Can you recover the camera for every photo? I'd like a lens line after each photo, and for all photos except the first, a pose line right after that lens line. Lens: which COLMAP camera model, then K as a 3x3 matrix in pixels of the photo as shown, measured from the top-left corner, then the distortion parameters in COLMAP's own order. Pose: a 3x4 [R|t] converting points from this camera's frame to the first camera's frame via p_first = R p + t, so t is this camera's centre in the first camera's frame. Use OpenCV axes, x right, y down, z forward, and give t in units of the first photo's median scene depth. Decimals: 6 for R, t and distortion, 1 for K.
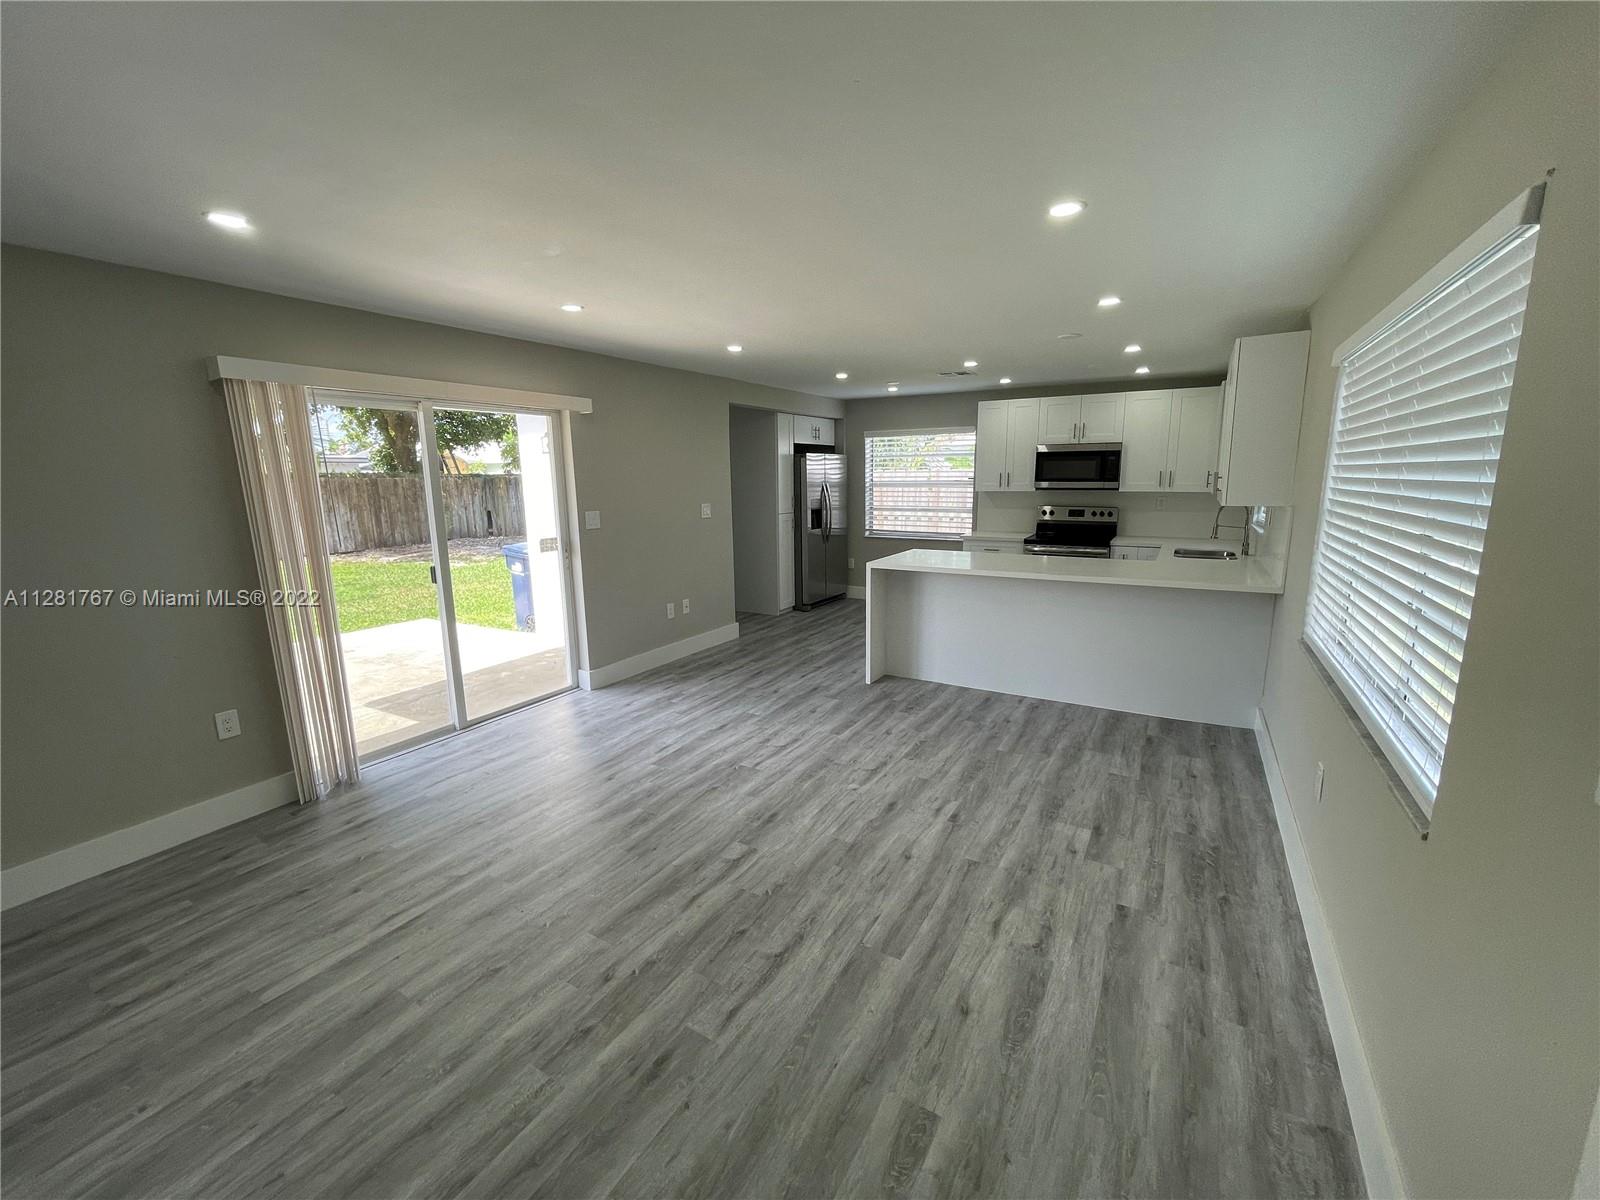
lens RADIAL K [[643.6, 0, 799.9], [0, 643.6, 598.8], [0, 0, 1]] dist [-0.000862, -0.000669]
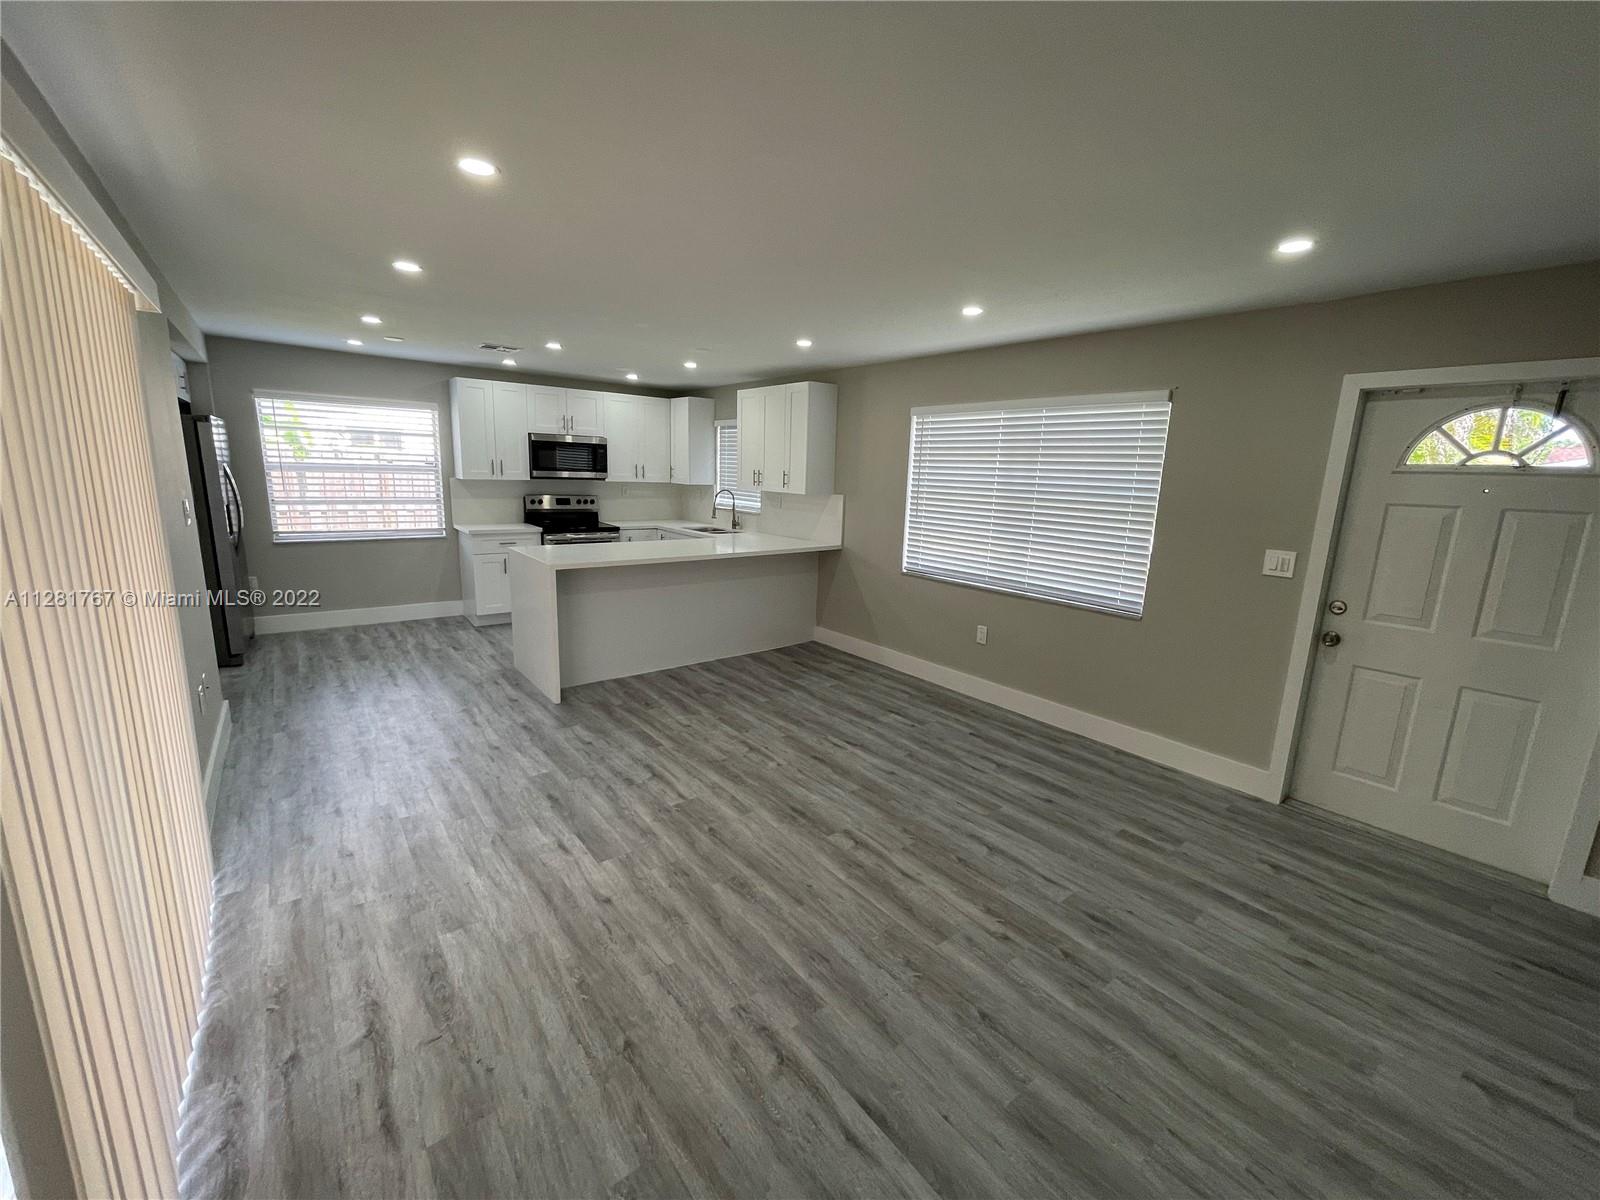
lens RADIAL K [[643.6, 0, 799.9], [0, 643.6, 598.8], [0, 0, 1]] dist [-0.000862, -0.000669]
pose [[0.356021, -0.163239, 0.920110, -0.668035], [0.140074, 0.982822, 0.120165, -0.078898], [-0.923920, 0.086102, 0.372771, 0.431138]]
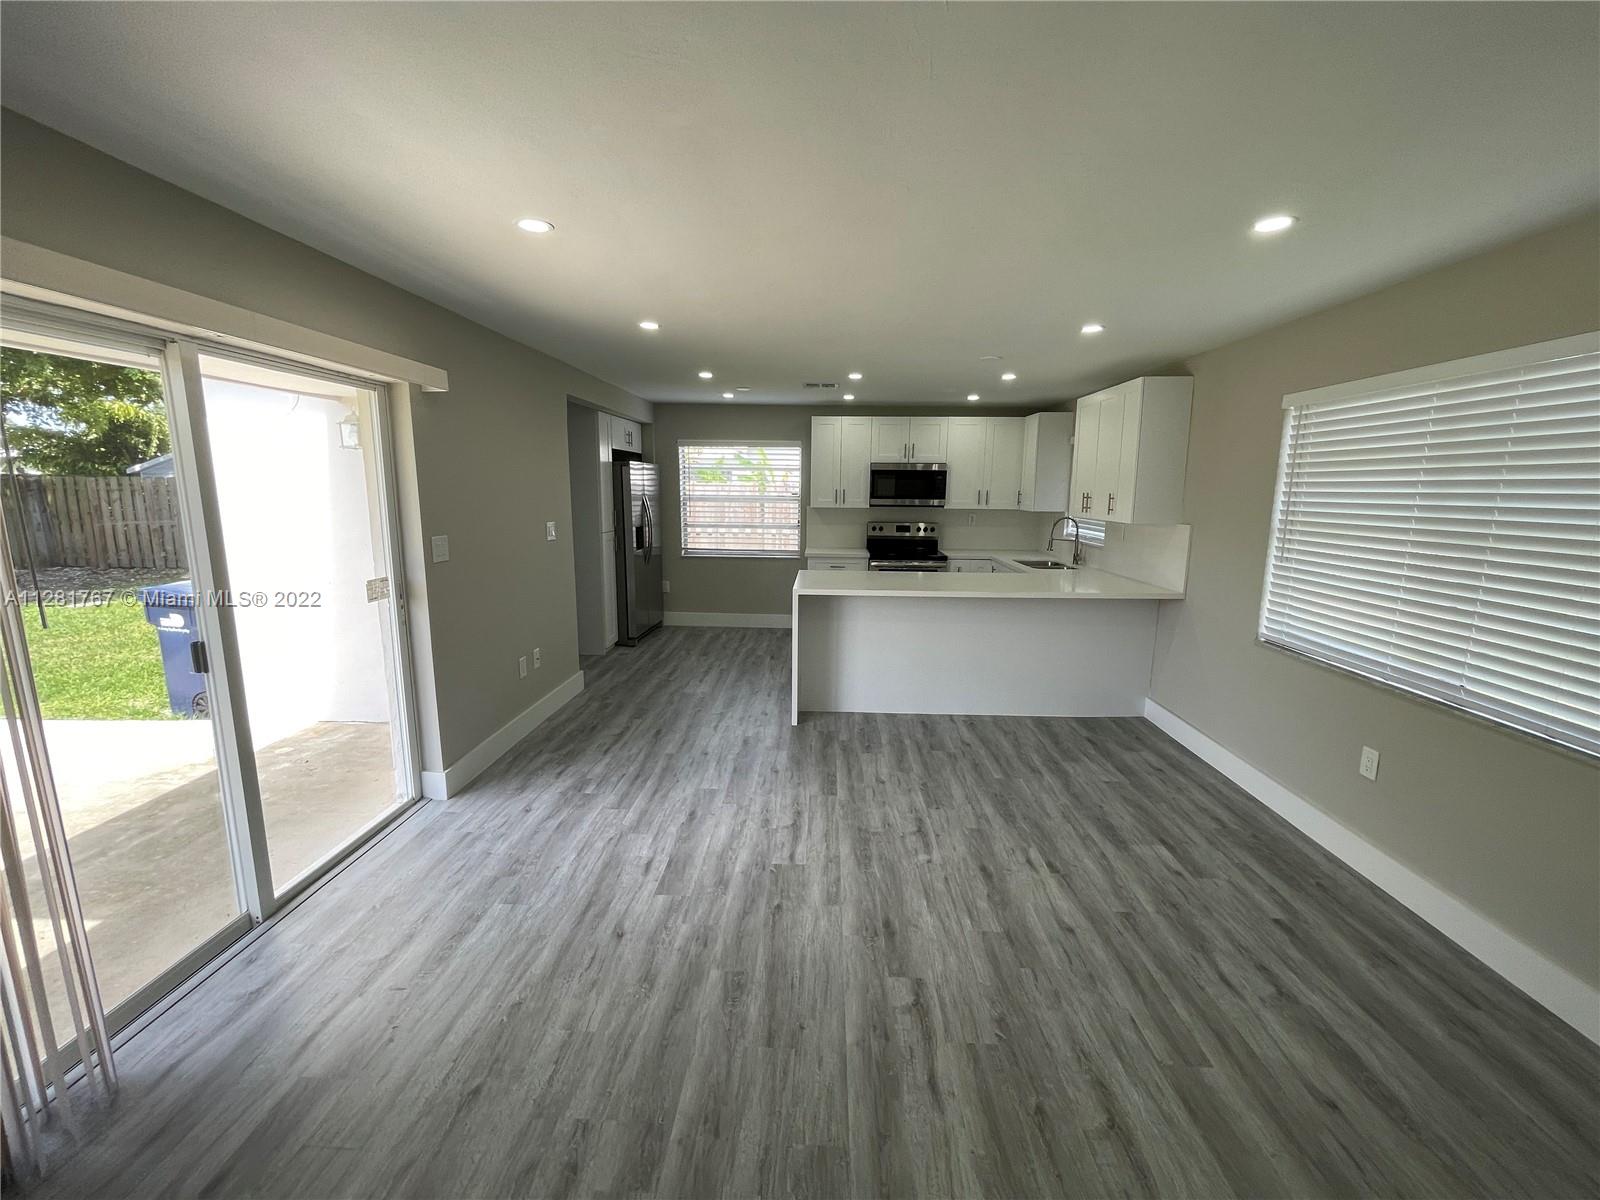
lens RADIAL K [[646.2, 0, 802.4], [0, 646.2, 598.1], [0, 0, 1]] dist [-0.002063, -0.000427]
pose [[0.877552, -0.061634, 0.475504, -0.353434], [0.071020, 0.997473, -0.001778, -0.048003], [-0.474193, 0.035331, 0.879712, 0.250604]]
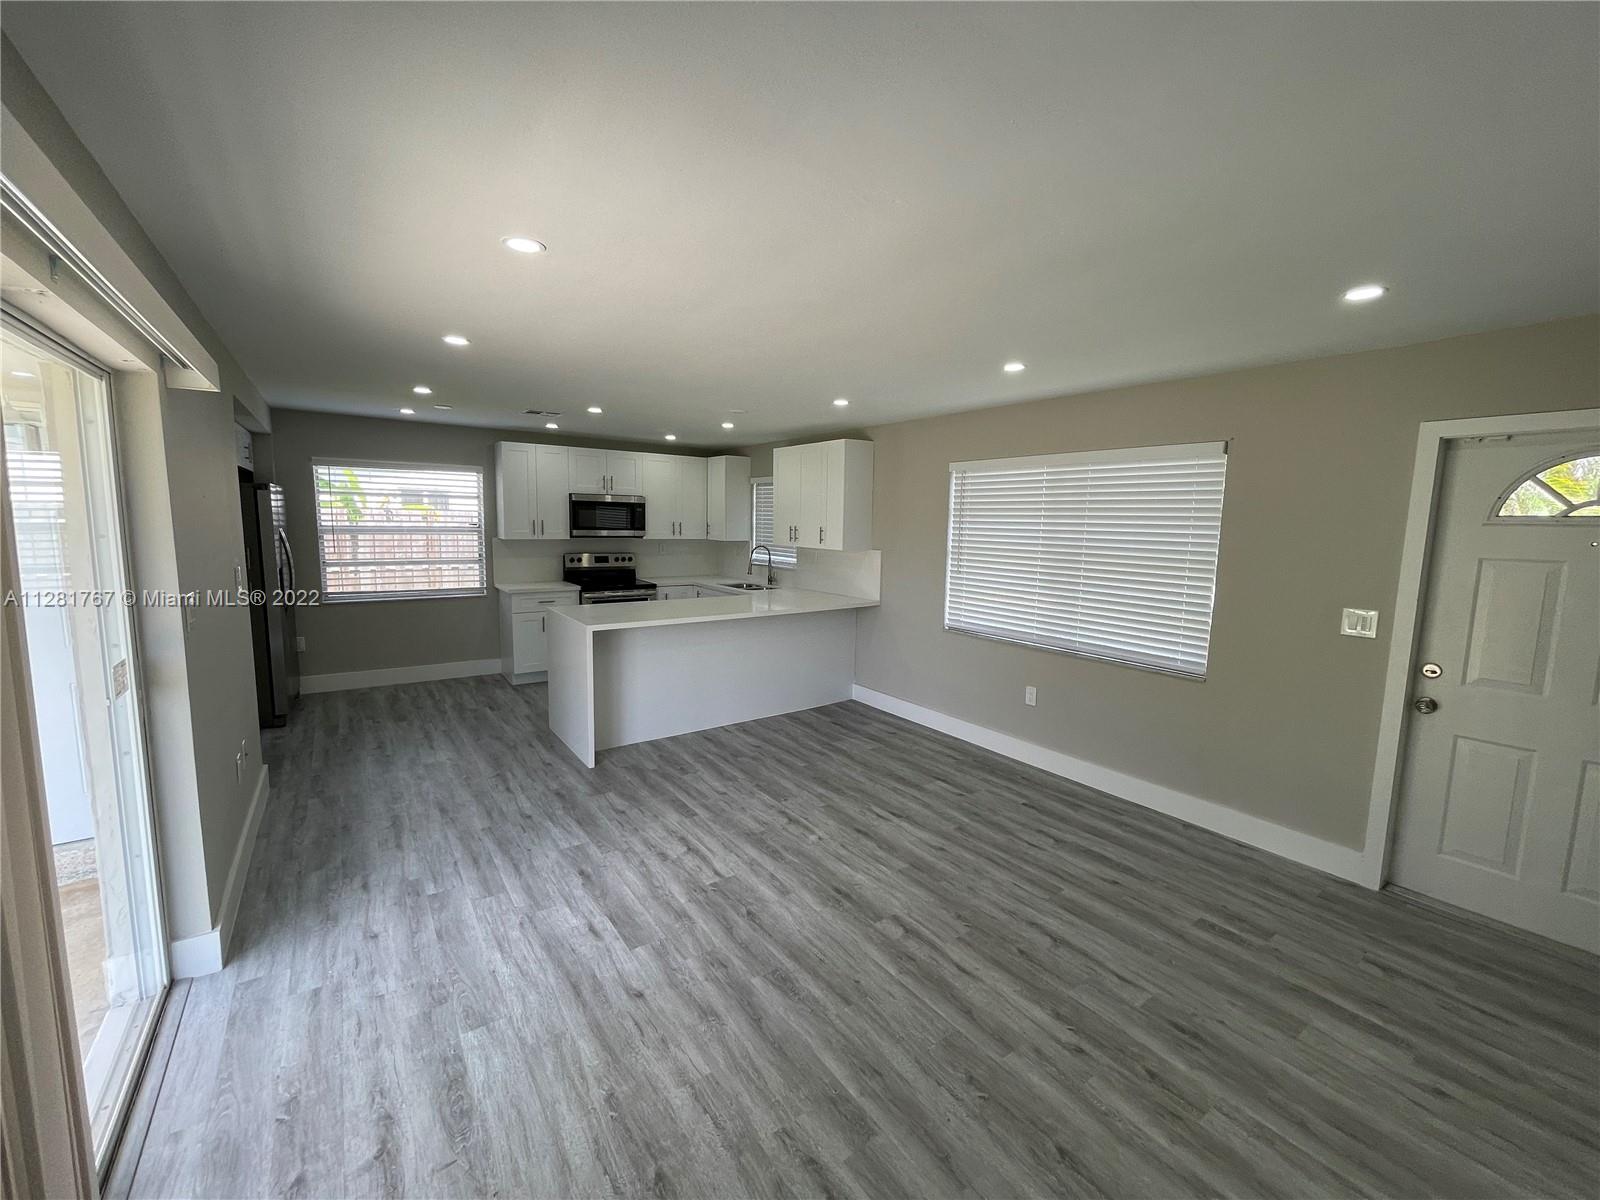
lens RADIAL K [[644.4, 0, 800.0], [0, 644.4, 600.0], [0, 0, 1]] dist [-0.002433, -0.000079]
pose [[0.402911, -0.095138, 0.910281, -0.644769], [0.149933, 0.988007, 0.036898, -0.092108], [-0.902875, 0.121615, 0.412343, 0.447687]]
